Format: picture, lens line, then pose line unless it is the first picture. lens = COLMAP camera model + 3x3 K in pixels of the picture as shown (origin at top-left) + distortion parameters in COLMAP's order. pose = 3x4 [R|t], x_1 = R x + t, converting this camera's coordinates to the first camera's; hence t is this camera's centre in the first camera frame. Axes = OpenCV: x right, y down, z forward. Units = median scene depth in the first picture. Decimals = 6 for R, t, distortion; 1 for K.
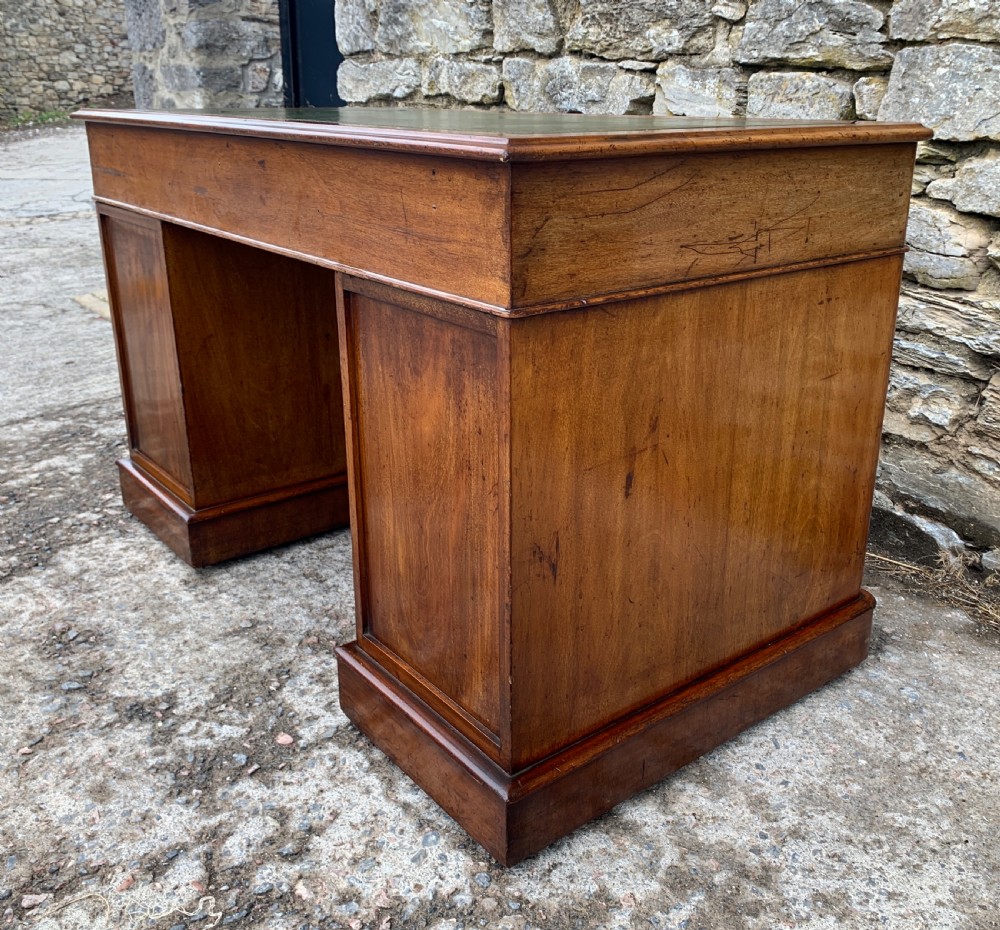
lens RADIAL K [[988.0, 0, 516.0], [0, 988.0, 442.0], [0, 0, 1]] dist [0.002726, 0.013444]
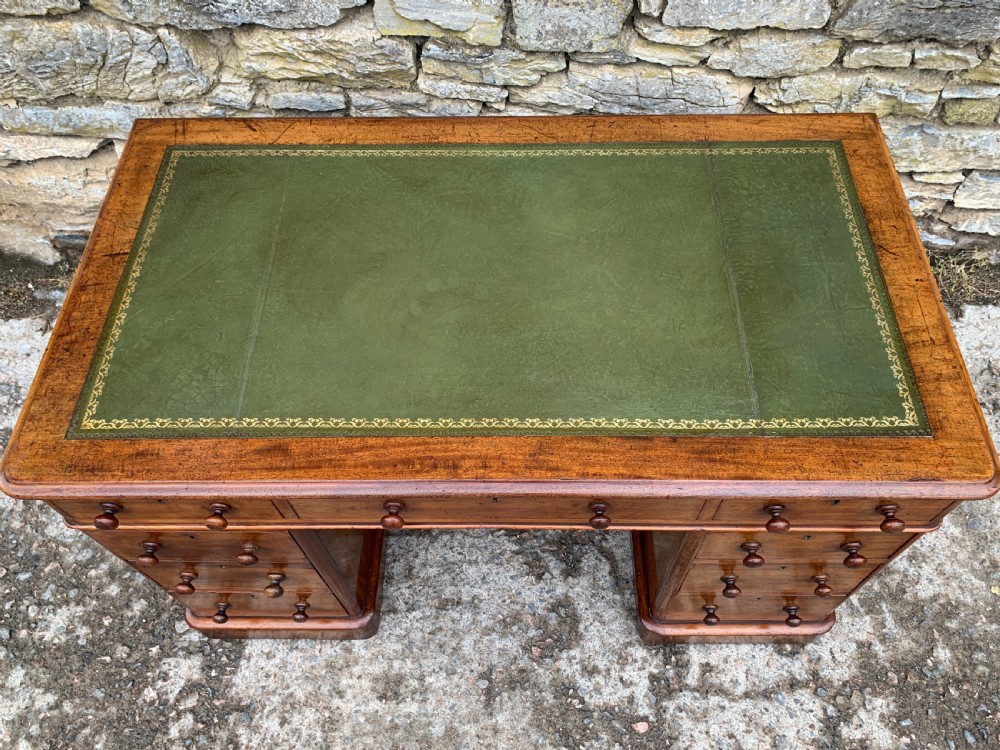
lens RADIAL K [[777.1, 0, 512.8], [0, 777.1, 373.3], [0, 0, 1]] dist [0.014250, -0.004317]
pose [[0.613209, -0.677503, 0.406158, -0.352670], [0.290326, 0.671491, 0.681771, -0.676605], [-0.734633, -0.300150, 0.608461, 0.452763]]
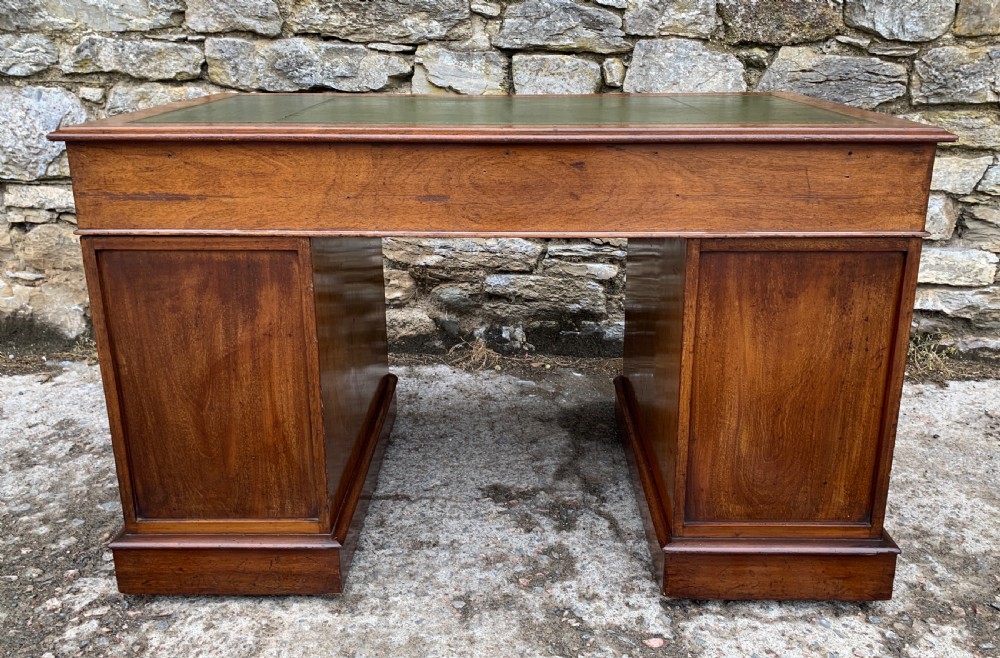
lens RADIAL K [[842.7, 0, 499.0], [0, 842.7, 284.6], [0, 0, 1]] dist [0.014411, -0.005258]
pose [[0.633232, -0.230873, 0.738726, -0.750390], [0.264834, 0.961490, 0.073479, -0.171866], [-0.727242, 0.149111, 0.669989, 0.307376]]
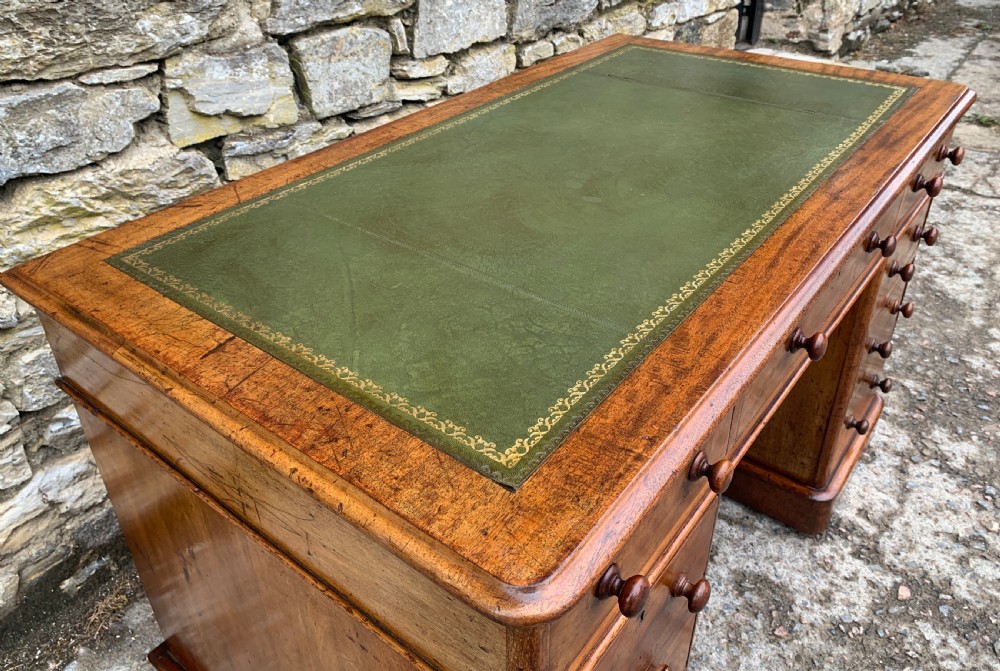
lens RADIAL K [[767.4, 0, 499.1], [0, 767.4, 294.0], [0, 0, 1]] dist [0.009111, -0.001795]
pose [[-0.254778, -0.506039, 0.824022, -0.560281], [0.349944, 0.746138, 0.566408, -0.576423], [-0.901459, 0.432669, -0.013014, 1.007121]]
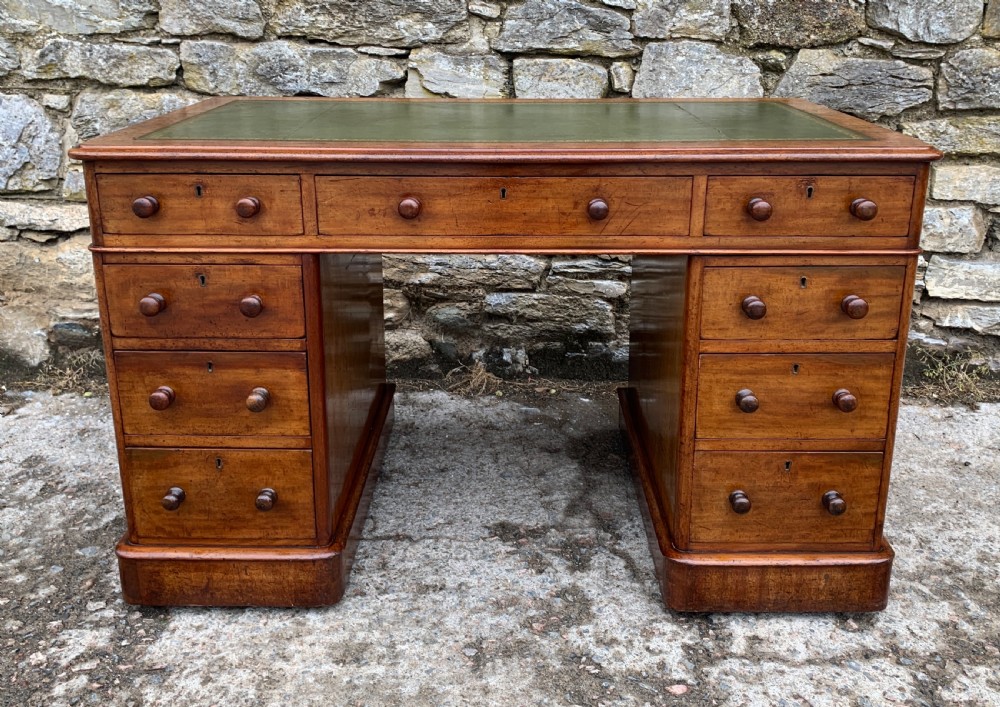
lens RADIAL K [[936.2, 0, 502.0], [0, 936.2, 287.2], [0, 0, 1]] dist [0.022235, -0.017230]
pose [[0.616410, -0.235176, 0.751486, -0.792244], [0.271119, 0.959392, 0.077854, -0.203756], [-0.739279, 0.155752, 0.655140, 0.292245]]
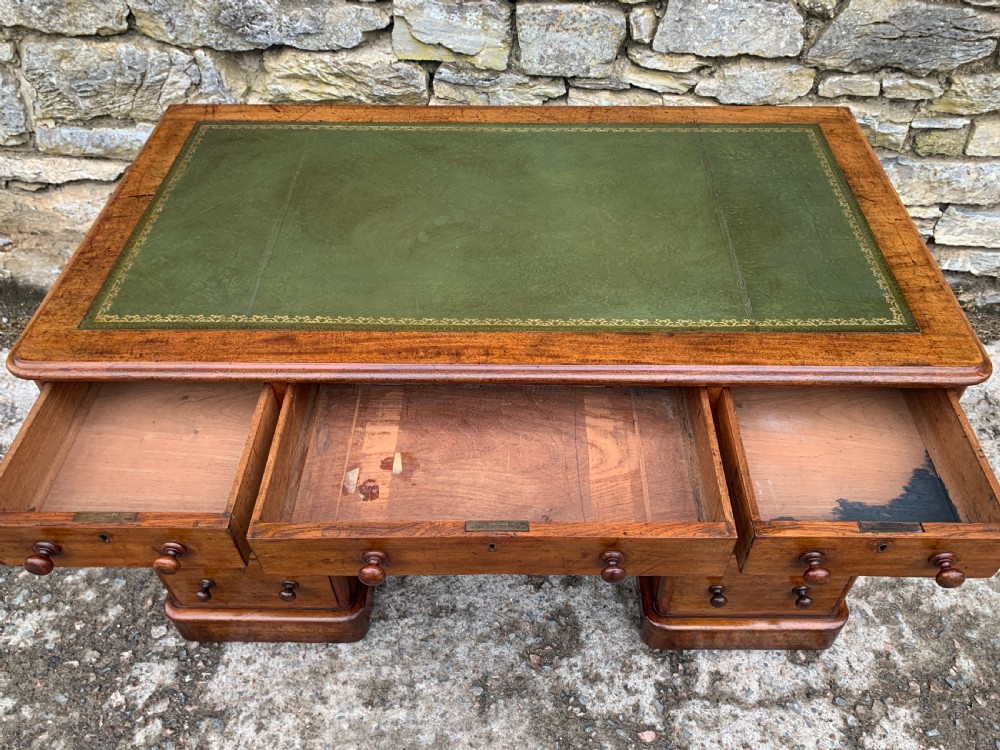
lens RADIAL K [[797.4, 0, 517.3], [0, 797.4, 373.3], [0, 0, 1]] dist [0.010139, -0.000151]
pose [[0.617225, -0.570816, 0.541482, -0.495299], [0.276006, 0.801571, 0.530381, -0.549627], [-0.736787, -0.177912, 0.652298, 0.386371]]
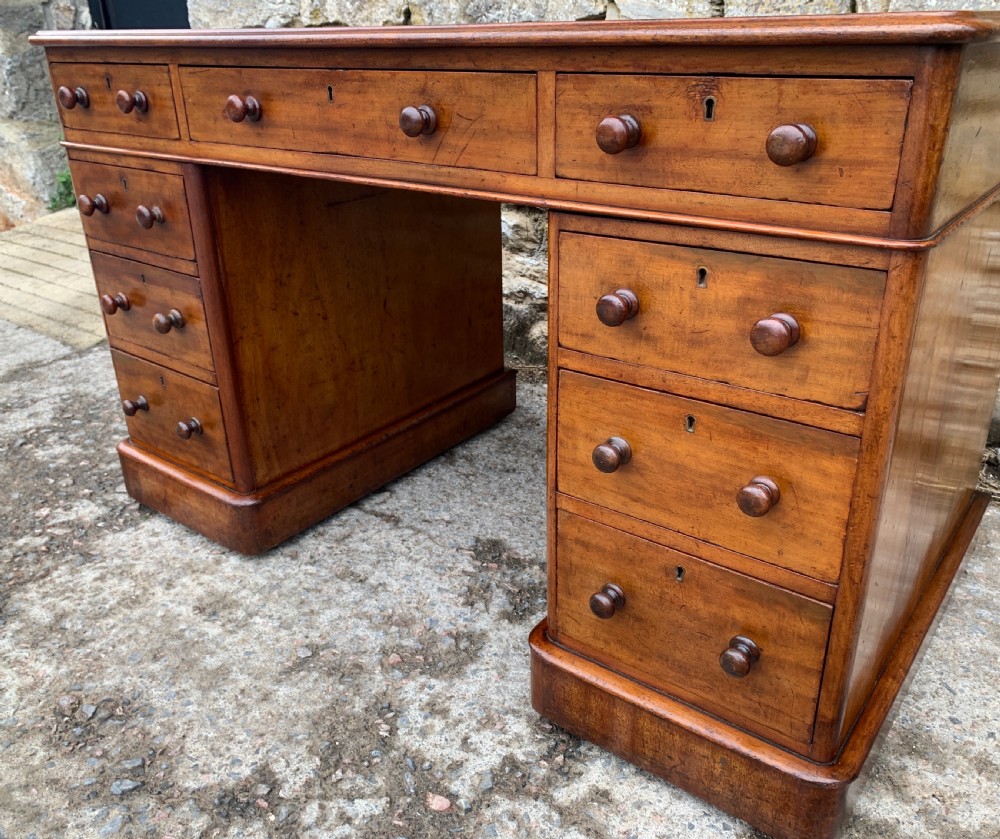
lens RADIAL K [[858.0, 0, 508.6], [0, 858.0, 412.5], [0, 0, 1]] dist [0.003480, 0.012802]
pose [[0.963134, -0.125100, 0.238164, -0.233493], [0.108550, 0.990750, 0.081436, -0.054609], [-0.246149, -0.052581, 0.967805, 0.237706]]
